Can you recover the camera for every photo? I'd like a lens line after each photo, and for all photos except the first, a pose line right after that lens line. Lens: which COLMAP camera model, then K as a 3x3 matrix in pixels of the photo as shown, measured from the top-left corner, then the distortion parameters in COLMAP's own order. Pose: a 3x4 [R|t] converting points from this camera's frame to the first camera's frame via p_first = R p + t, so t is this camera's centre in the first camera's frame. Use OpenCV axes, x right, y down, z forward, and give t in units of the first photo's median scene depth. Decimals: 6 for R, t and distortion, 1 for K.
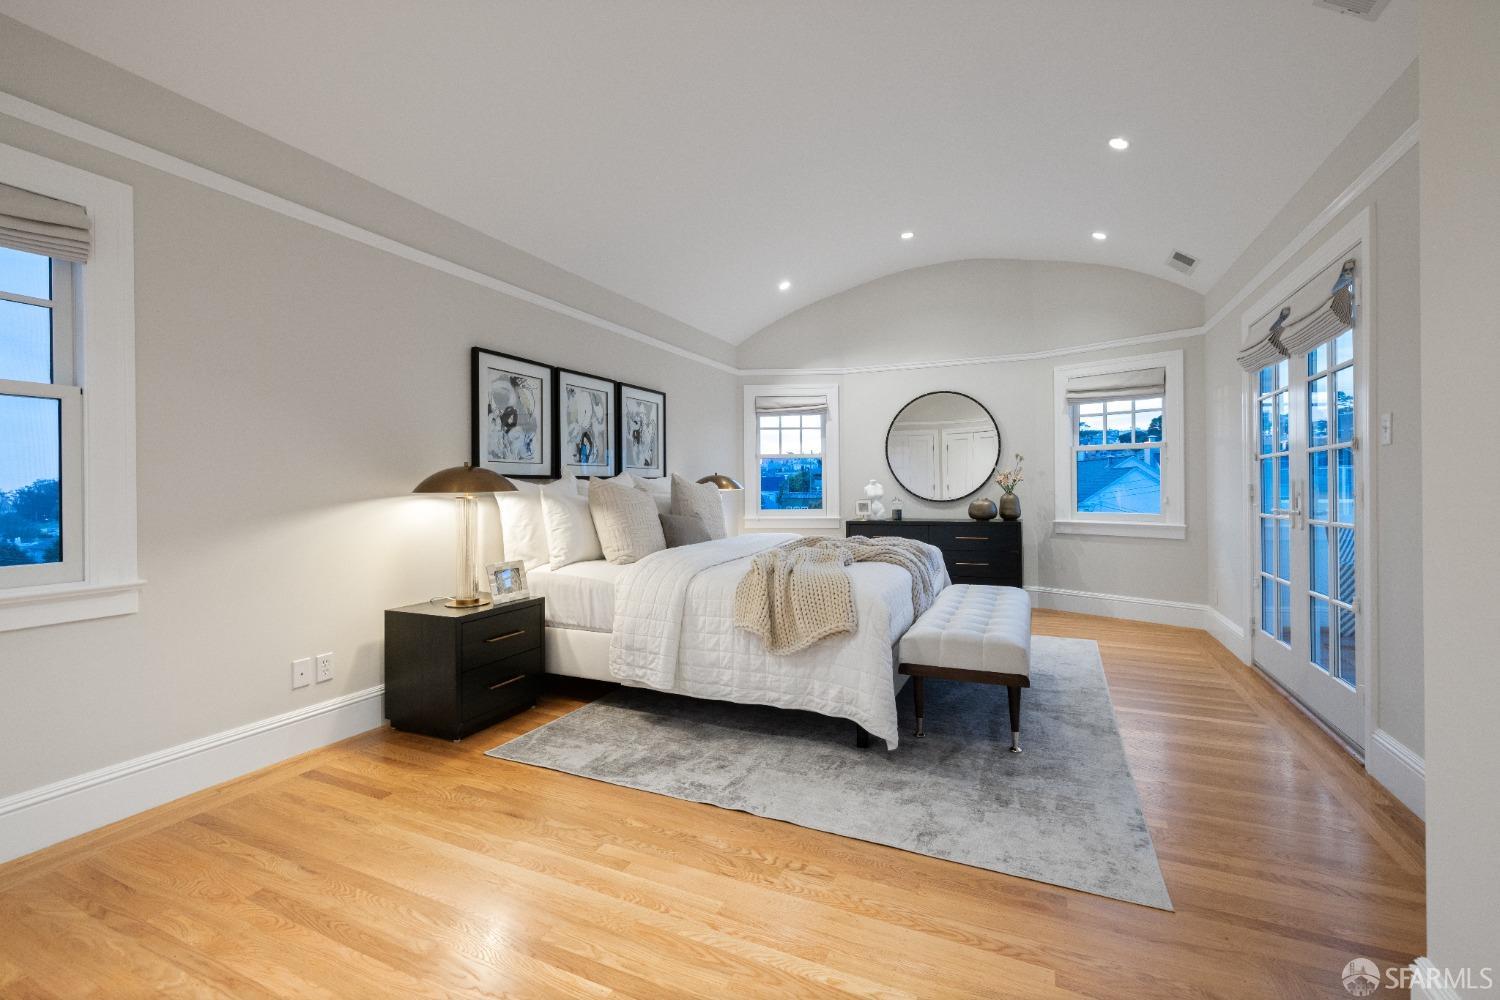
lens RADIAL K [[628.1, 0, 743.2], [0, 628.1, 493.7], [0, 0, 1]] dist [0.001780, 0.000263]
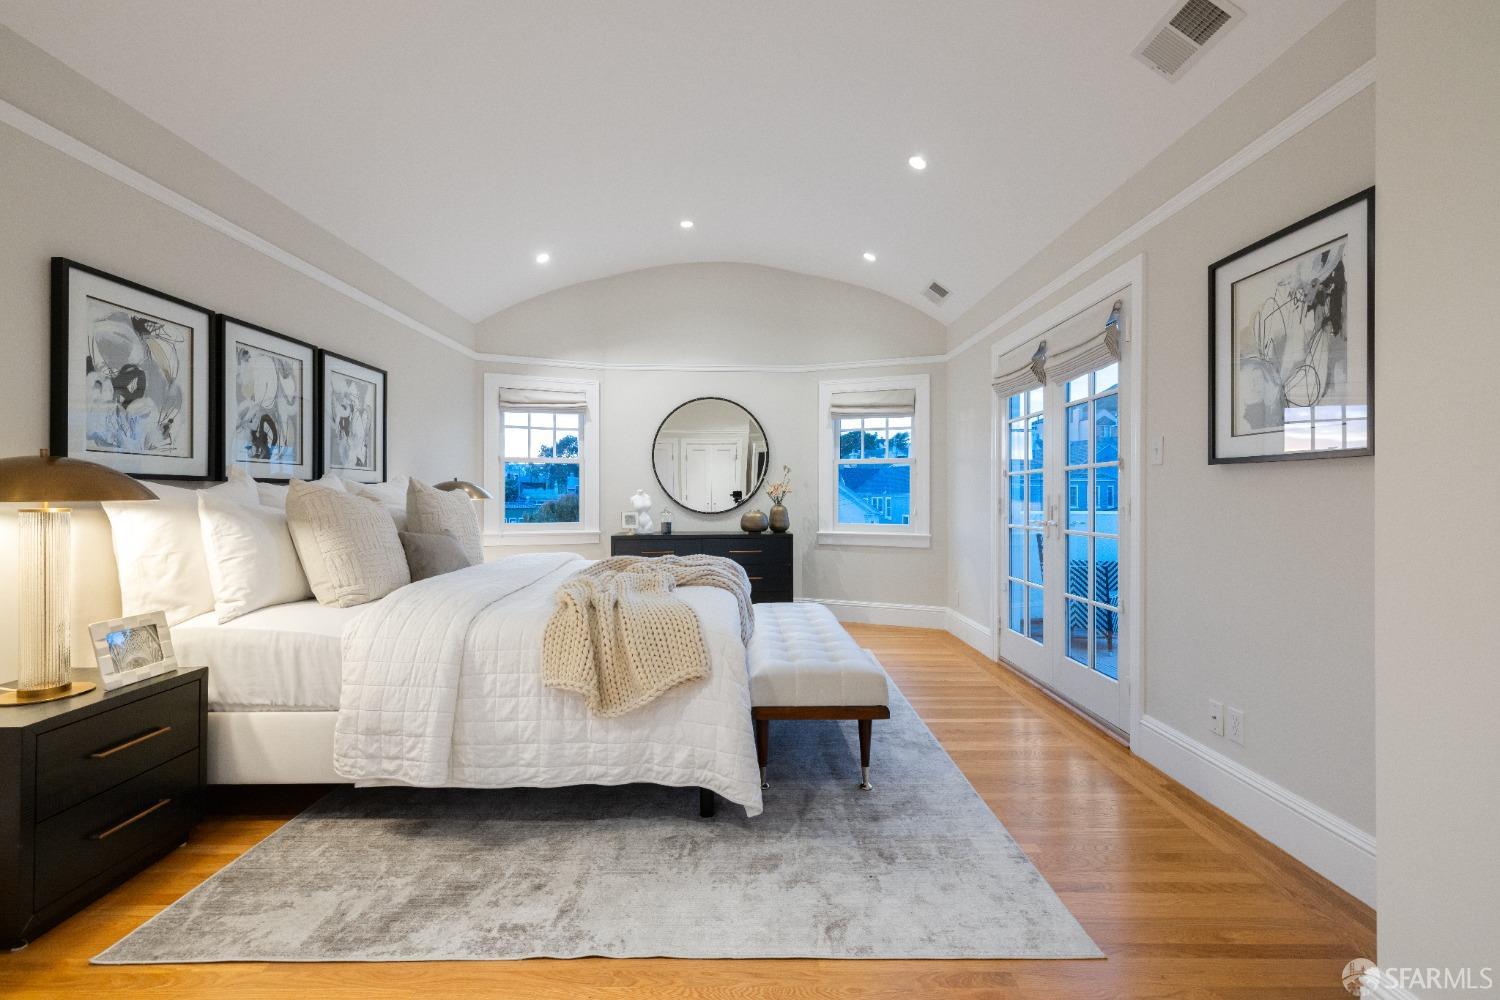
lens RADIAL K [[654.9, 0, 750.0], [0, 654.9, 500.0], [0, 0, 1]] dist [0.007151, -0.000301]
pose [[0.906460, 0.006919, 0.422236, -0.102457], [-0.004178, 0.999964, -0.007417, -0.001425], [-0.422272, 0.004959, 0.906456, 0.166402]]
